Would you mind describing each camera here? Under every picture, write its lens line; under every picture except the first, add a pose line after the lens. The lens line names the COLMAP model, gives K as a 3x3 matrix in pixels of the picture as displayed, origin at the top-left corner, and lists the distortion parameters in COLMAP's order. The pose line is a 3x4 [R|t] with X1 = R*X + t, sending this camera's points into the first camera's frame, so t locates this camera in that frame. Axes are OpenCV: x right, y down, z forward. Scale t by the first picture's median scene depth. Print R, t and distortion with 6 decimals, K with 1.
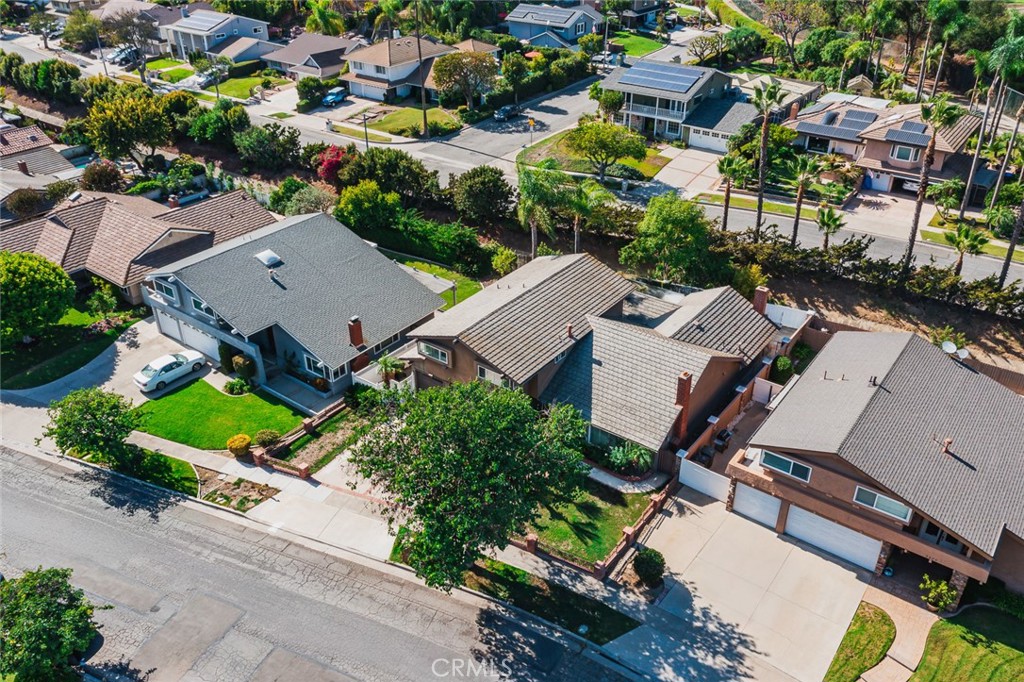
lens RADIAL K [[810.6, 0, 512.0], [0, 810.6, 341.0], [0, 0, 1]] dist [-0.006304, -0.006384]
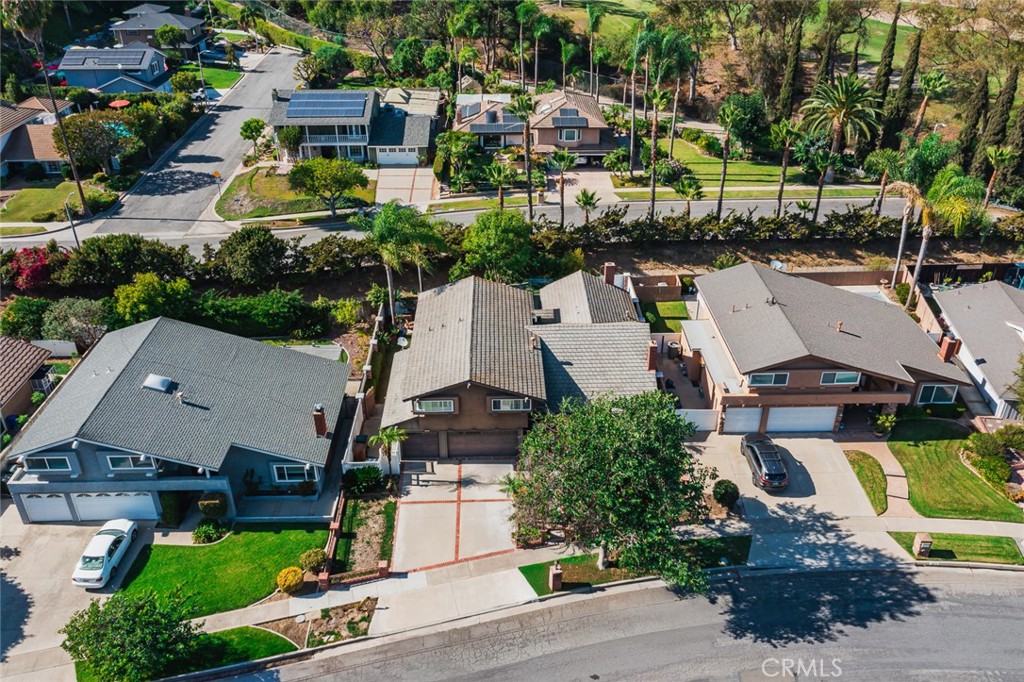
lens RADIAL K [[830.5, 0, 516.0], [0, 830.5, 339.4], [0, 0, 1]] dist [-0.007004, 0.005297]
pose [[0.781926, -0.307865, 0.542043, -0.395293], [0.316629, 0.945164, 0.080072, -0.082133], [-0.536971, 0.109017, 0.836527, 0.057562]]
